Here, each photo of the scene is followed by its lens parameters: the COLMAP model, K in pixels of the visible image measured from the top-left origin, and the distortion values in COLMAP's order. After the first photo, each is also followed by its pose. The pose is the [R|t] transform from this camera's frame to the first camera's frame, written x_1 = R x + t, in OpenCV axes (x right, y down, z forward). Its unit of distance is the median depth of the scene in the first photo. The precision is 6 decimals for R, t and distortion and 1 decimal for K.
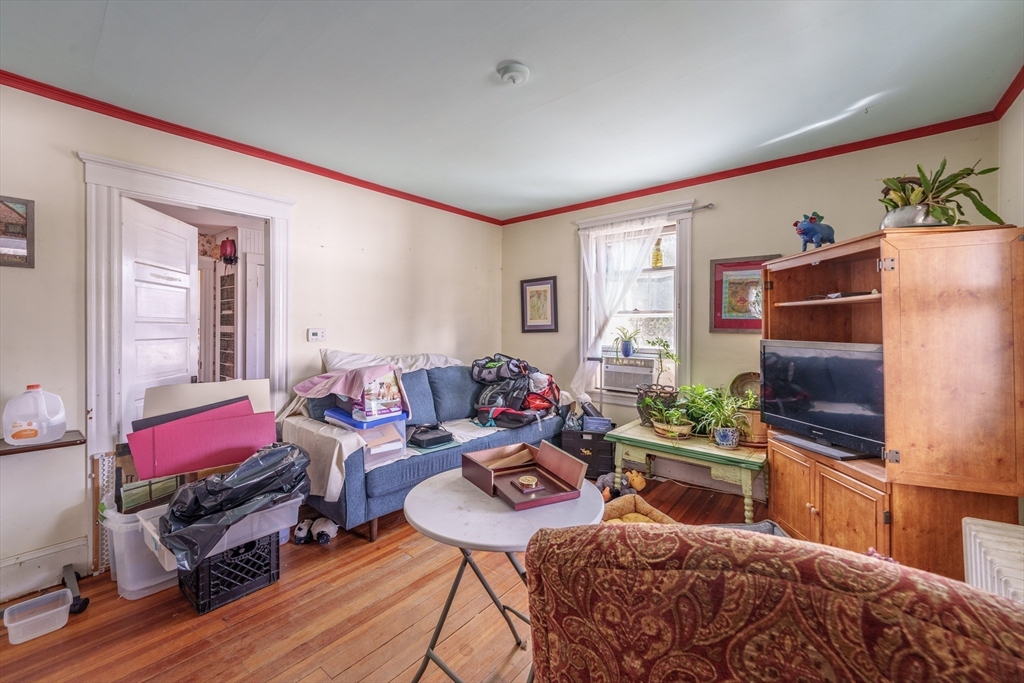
lens RADIAL K [[405.6, 0, 511.0], [0, 405.6, 328.0], [0, 0, 1]] dist [-0.000703, -0.000307]
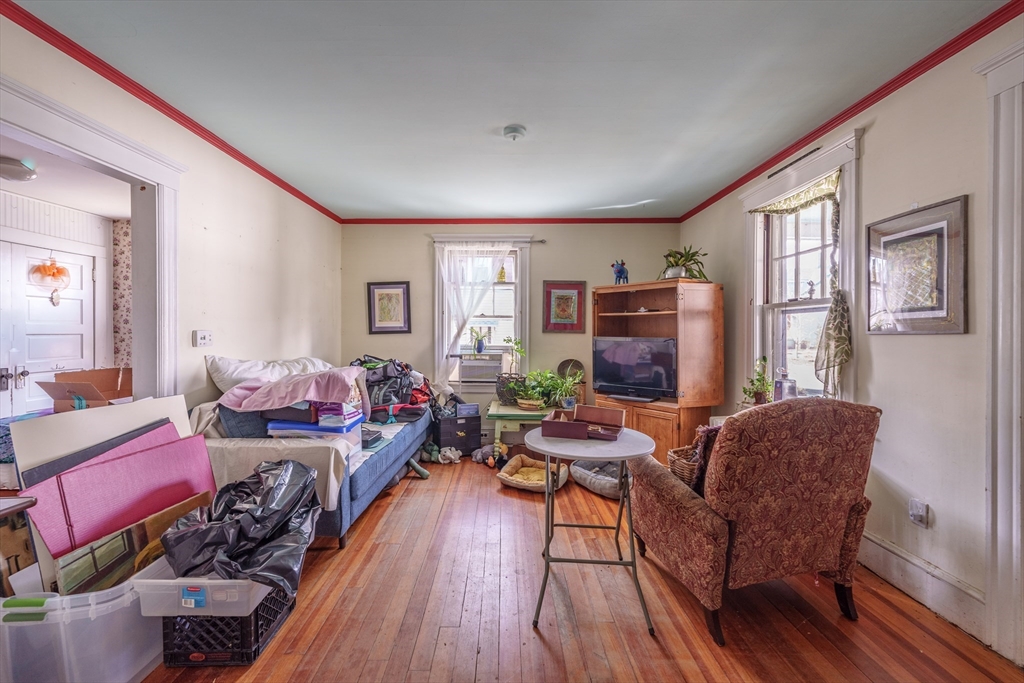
lens RADIAL K [[410.8, 0, 492.6], [0, 410.8, 335.0], [0, 0, 1]] dist [-0.000412, 0.000153]
pose [[0.784293, -0.010102, 0.620308, -0.489991], [0.001471, 0.999895, 0.014425, -0.001048], [-0.620389, -0.010401, 0.784226, 0.003144]]
